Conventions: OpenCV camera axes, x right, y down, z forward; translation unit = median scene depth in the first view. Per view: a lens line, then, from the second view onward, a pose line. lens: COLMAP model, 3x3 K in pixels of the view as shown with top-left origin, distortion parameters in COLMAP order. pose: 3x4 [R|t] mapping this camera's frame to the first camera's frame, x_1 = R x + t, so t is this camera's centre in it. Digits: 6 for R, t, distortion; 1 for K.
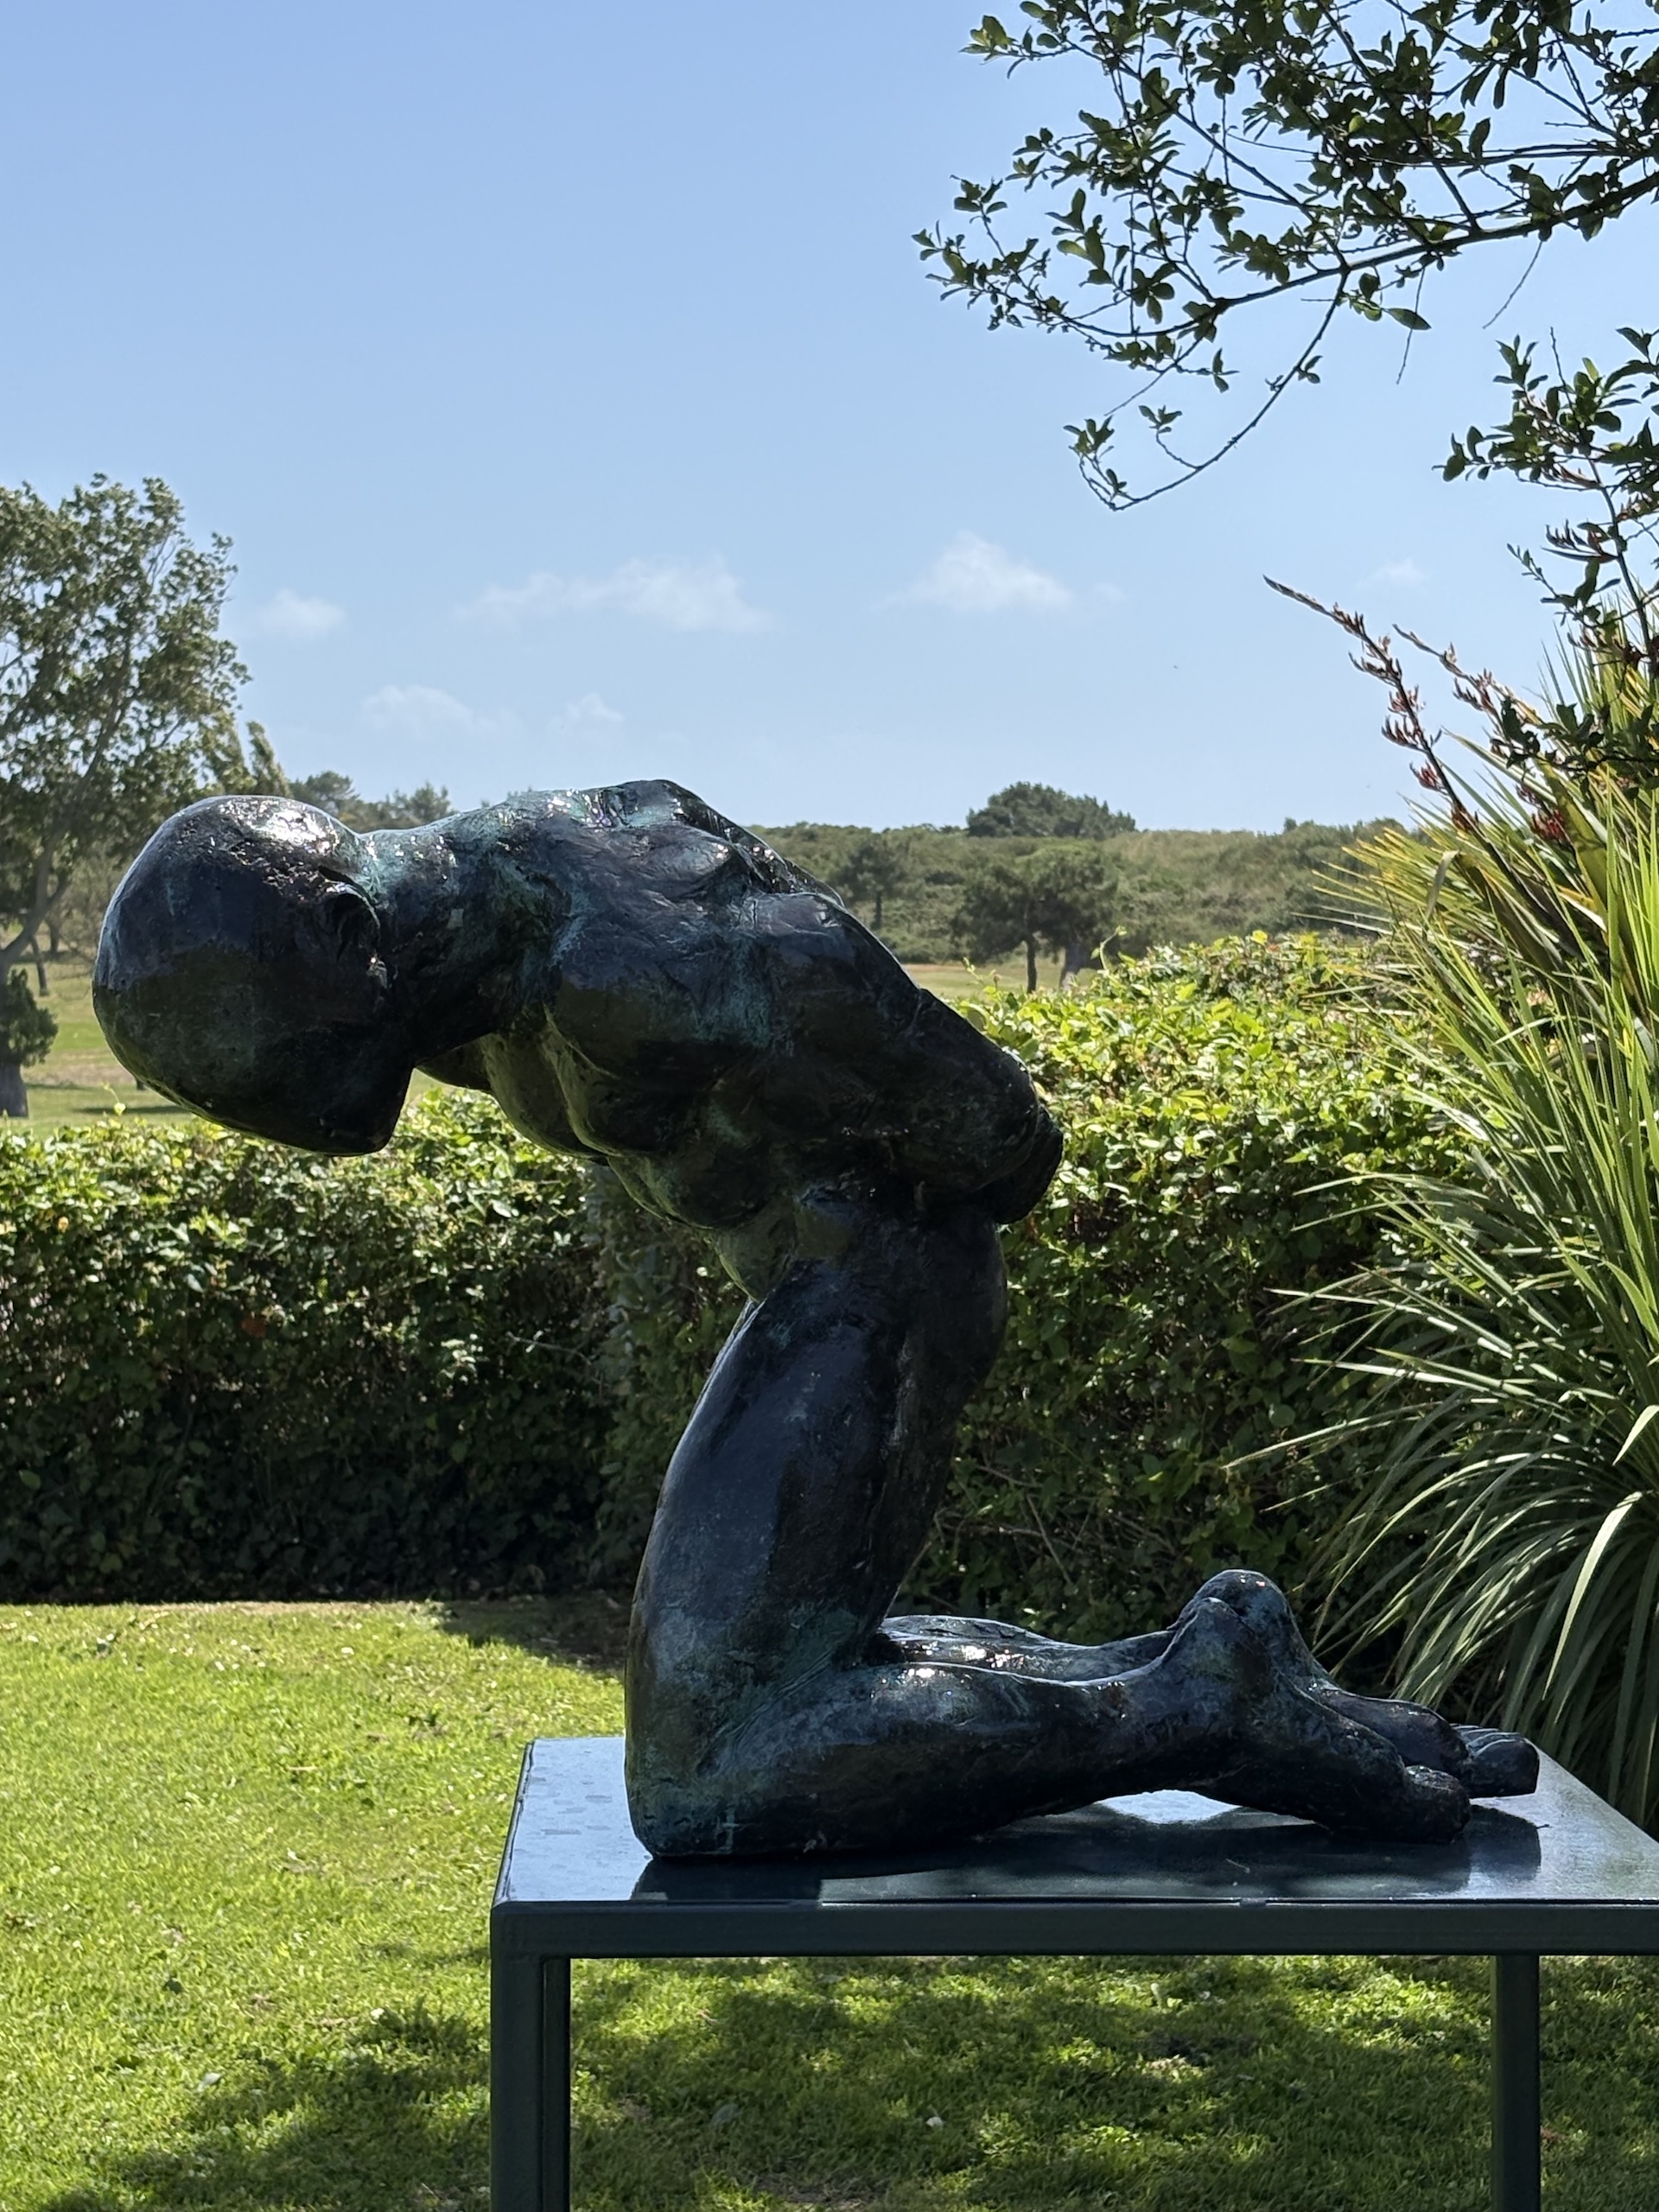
lens RADIAL K [[4798.9, 0, 829.7], [0, 4798.9, 1106.3], [0, 0, 1]] dist [-0.244488, 0.000000]
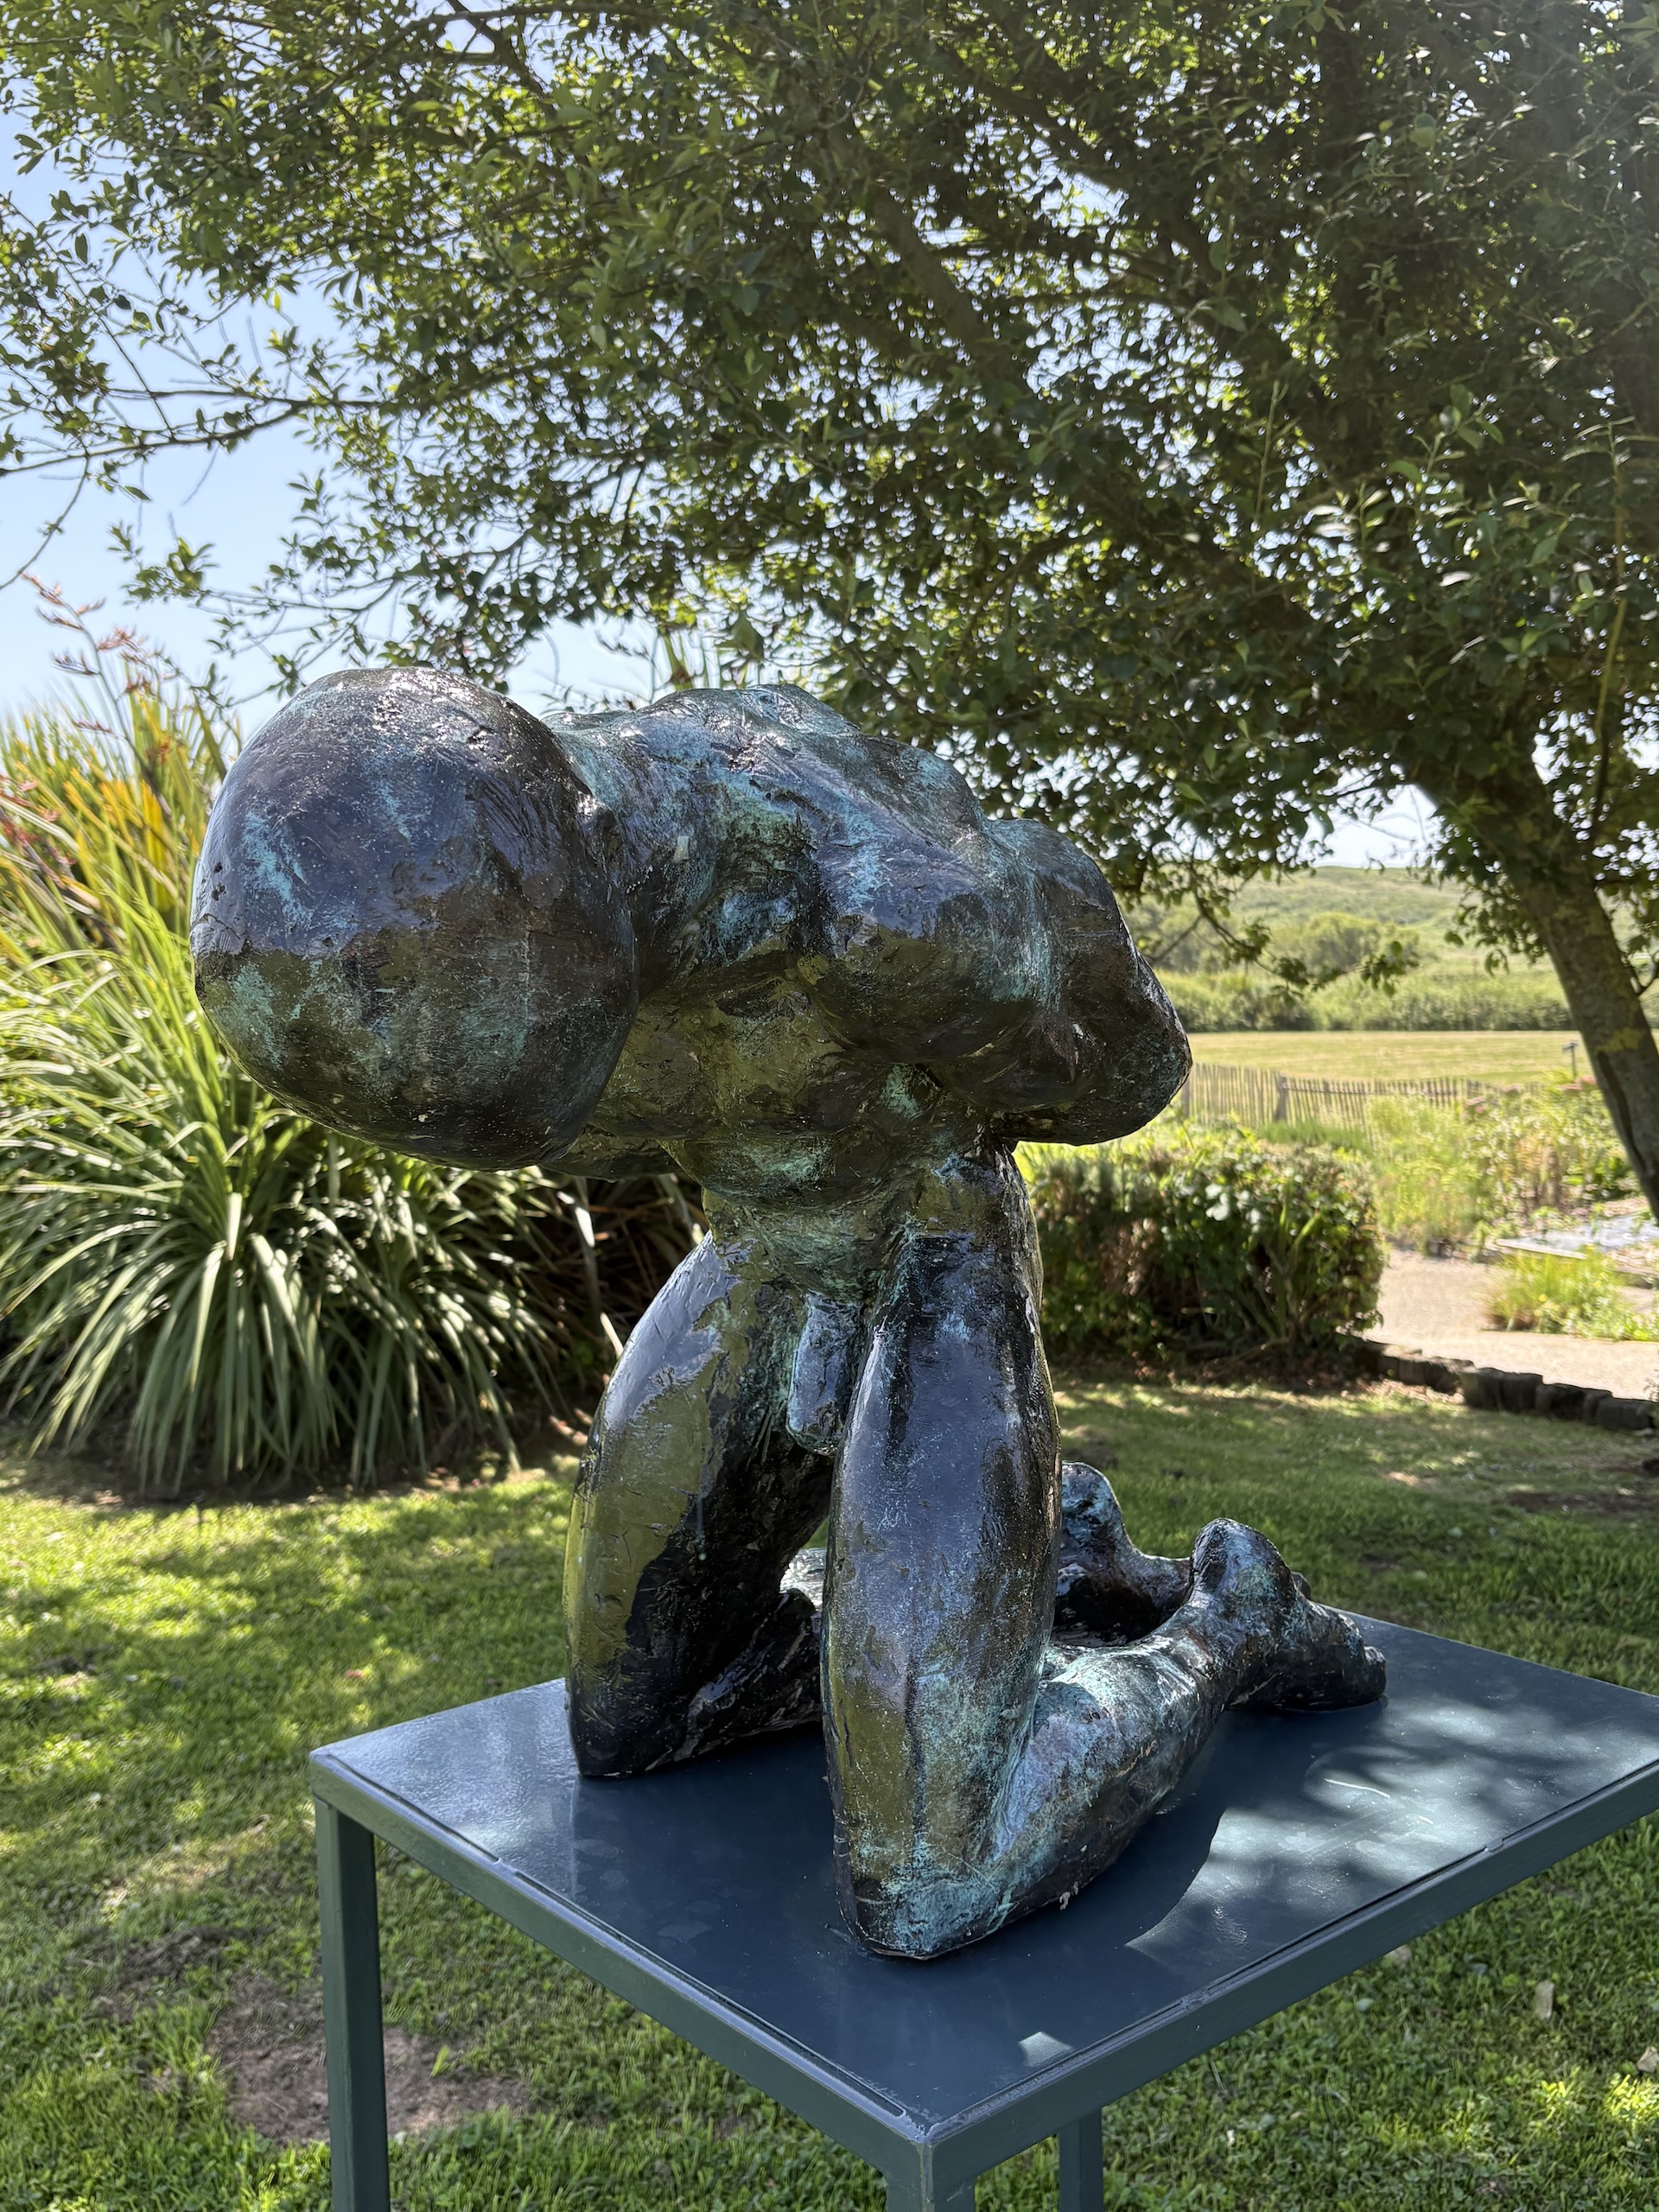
lens RADIAL K [[2123.6, 0, 831.8], [0, 2123.6, 1124.9], [0, 0, 1]] dist [0.019582, 0.000000]
pose [[0.796963, -0.078659, 0.598885, -0.121010], [0.042534, 0.996332, 0.074258, -0.008927], [-0.602529, -0.033707, 0.797385, 0.328548]]
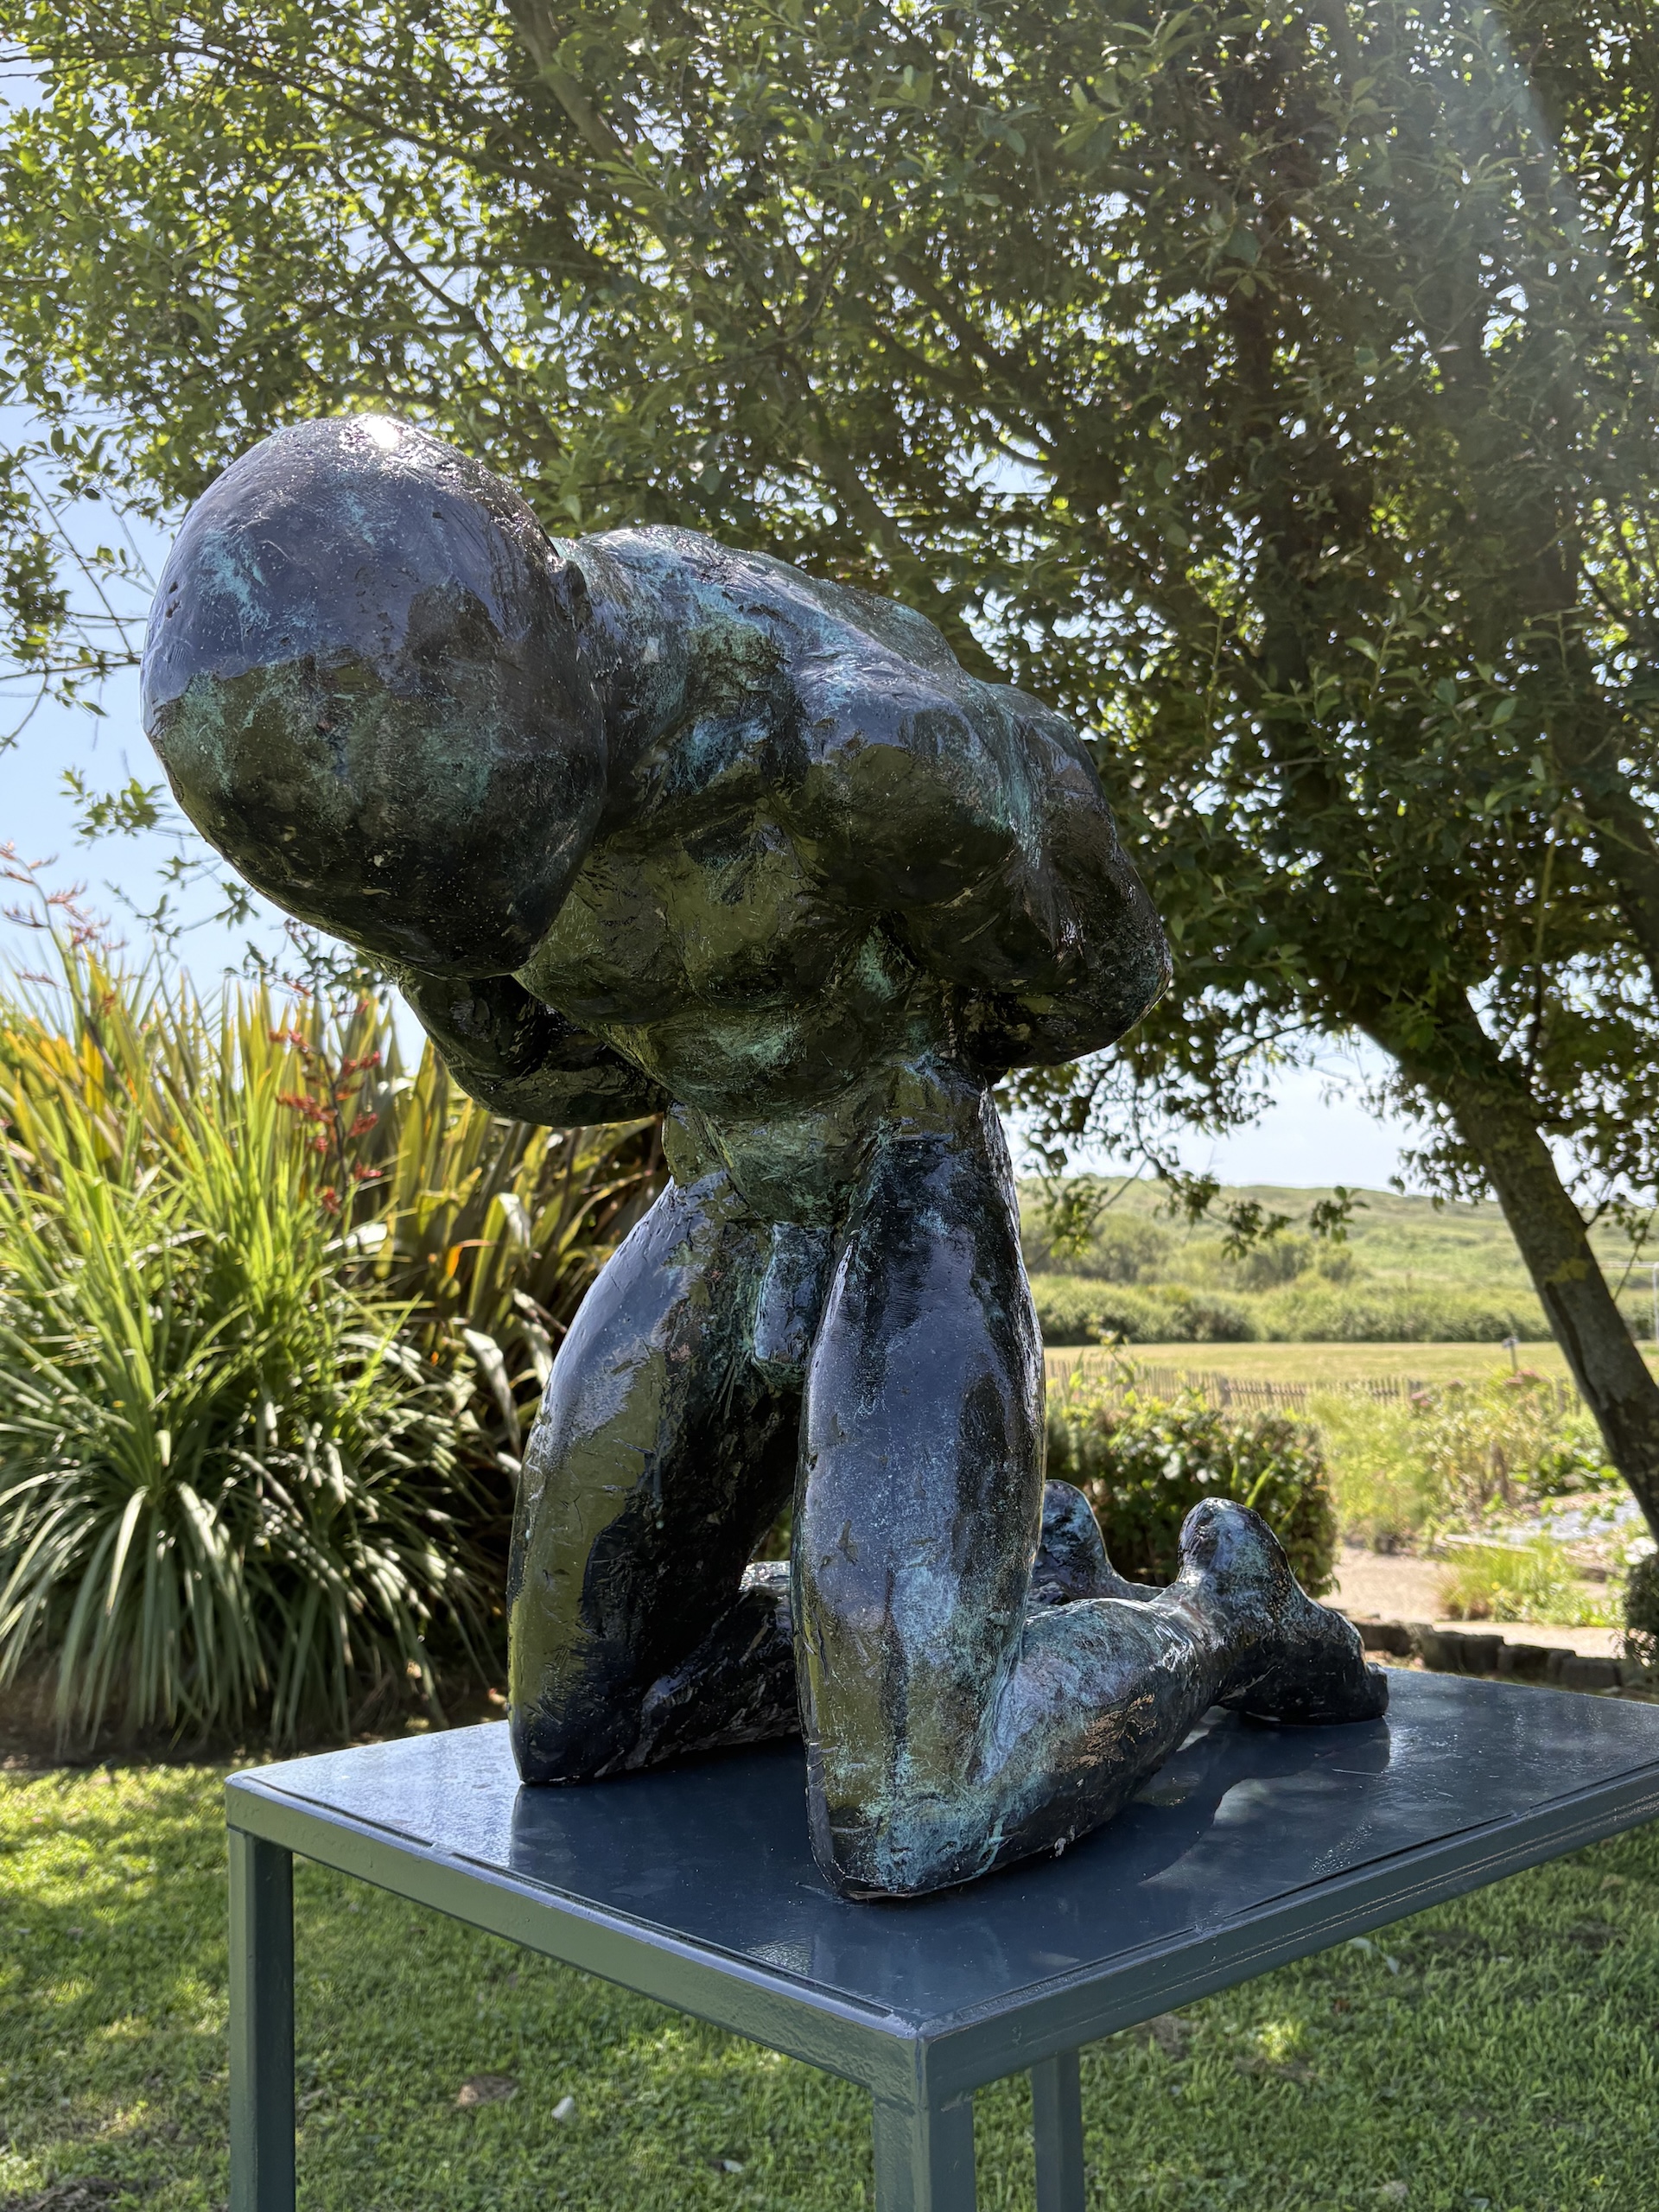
lens RADIAL K [[2123.6, 0, 832.3], [0, 2123.6, 1126.6], [0, 0, 1]] dist [0.019582, 0.000000]
pose [[0.779192, 0.011255, 0.626684, -0.119310], [0.044388, 0.996337, -0.073085, 0.026938], [-0.625211, 0.084764, 0.775839, 0.337552]]
